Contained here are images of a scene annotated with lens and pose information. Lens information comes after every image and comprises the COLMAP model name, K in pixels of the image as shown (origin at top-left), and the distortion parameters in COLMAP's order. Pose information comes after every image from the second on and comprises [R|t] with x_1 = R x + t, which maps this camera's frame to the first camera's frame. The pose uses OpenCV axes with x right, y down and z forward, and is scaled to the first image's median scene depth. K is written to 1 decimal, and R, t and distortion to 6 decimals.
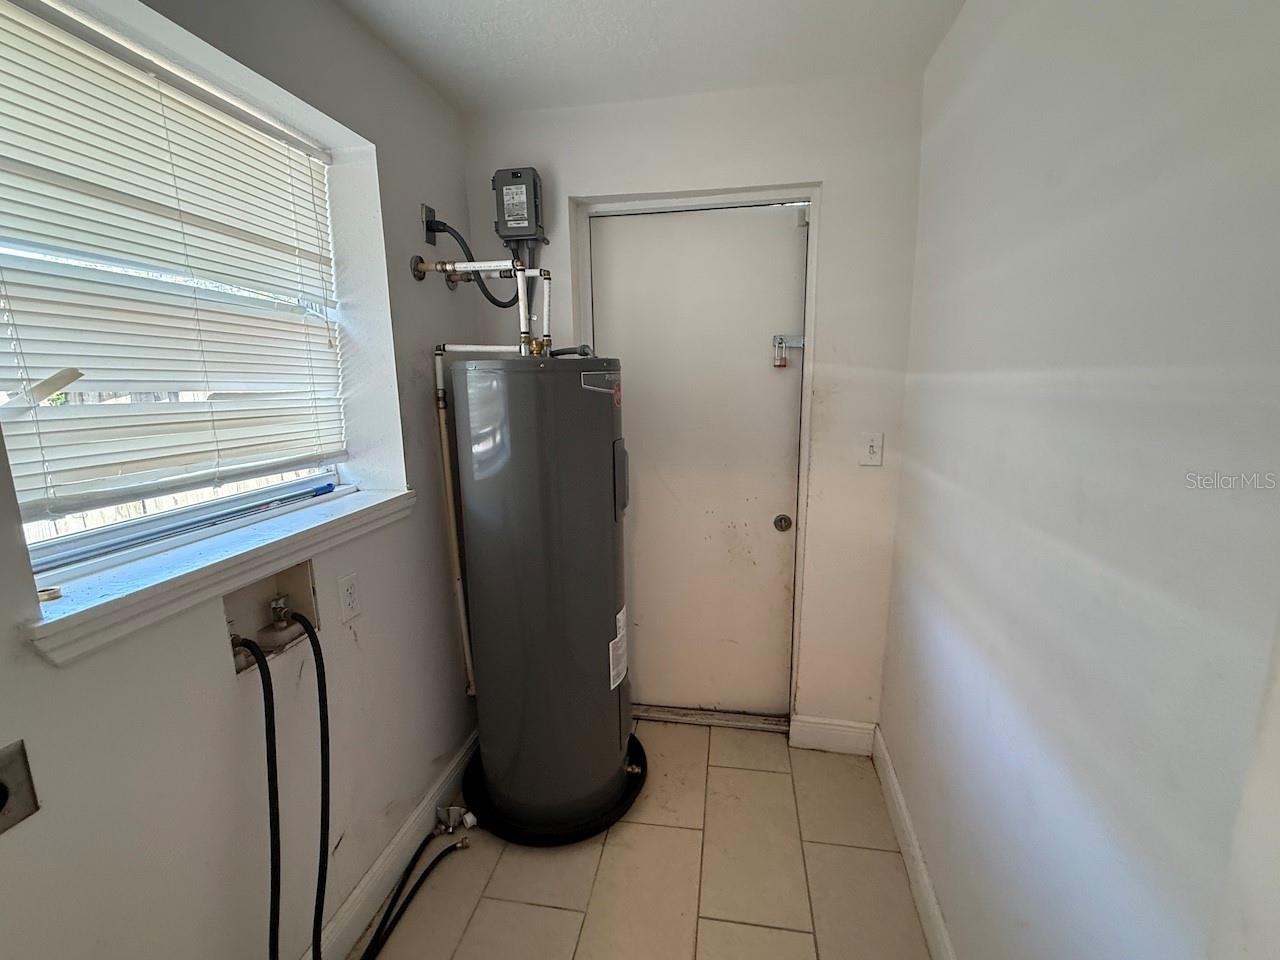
lens RADIAL K [[575.3, 0, 640.4], [0, 575.3, 485.7], [0, 0, 1]] dist [0.001706, 0.000213]
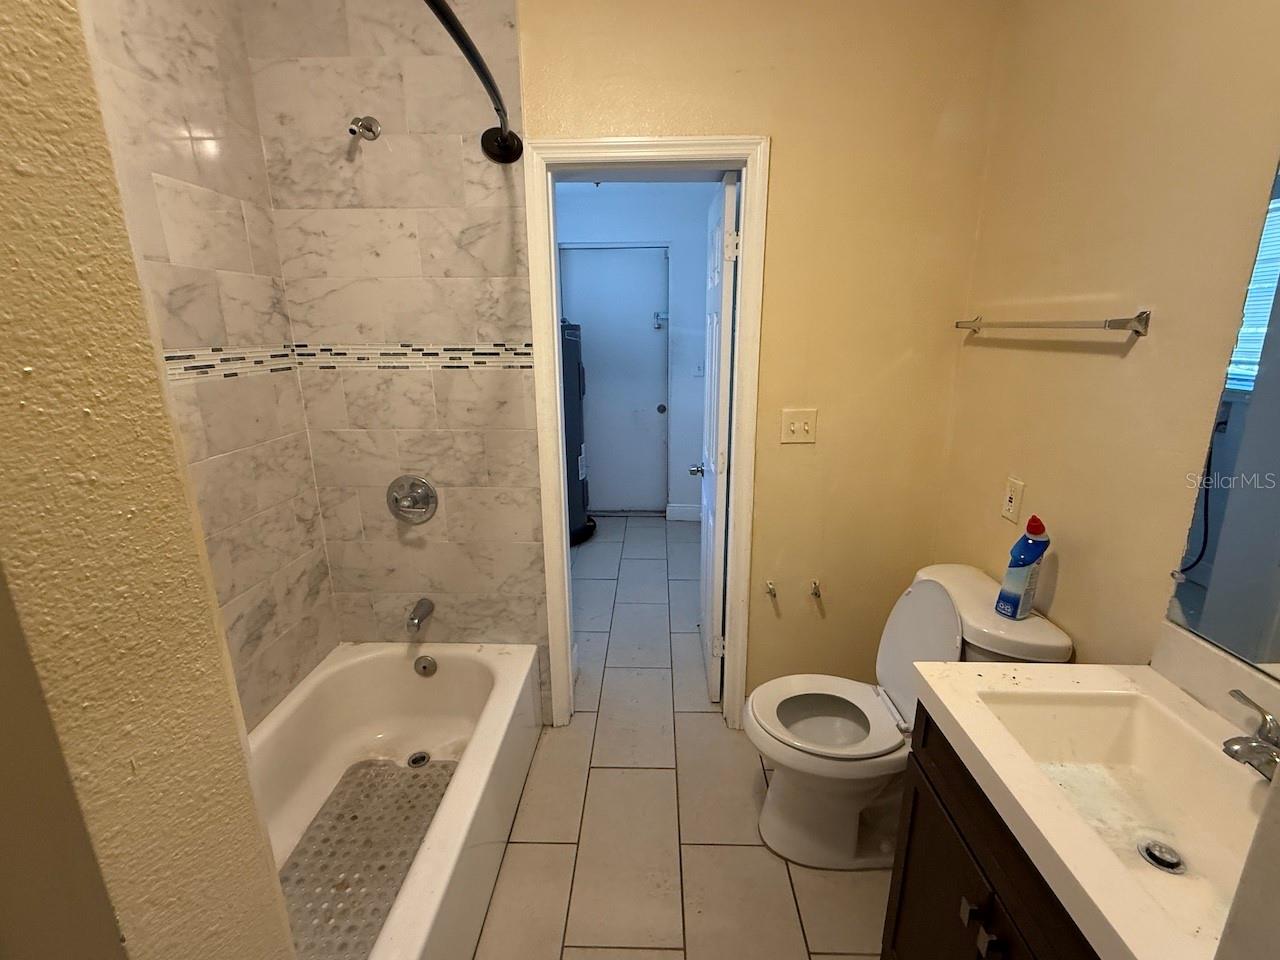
lens RADIAL K [[575.3, 0, 641.2], [0, 575.3, 477.6], [0, 0, 1]] dist [0.001706, 0.000213]
pose [[0.989840, -0.025654, 0.139854, -0.109648], [0.015265, 0.997077, 0.074863, 0.164866], [-0.141365, -0.071967, 0.987338, -1.025458]]
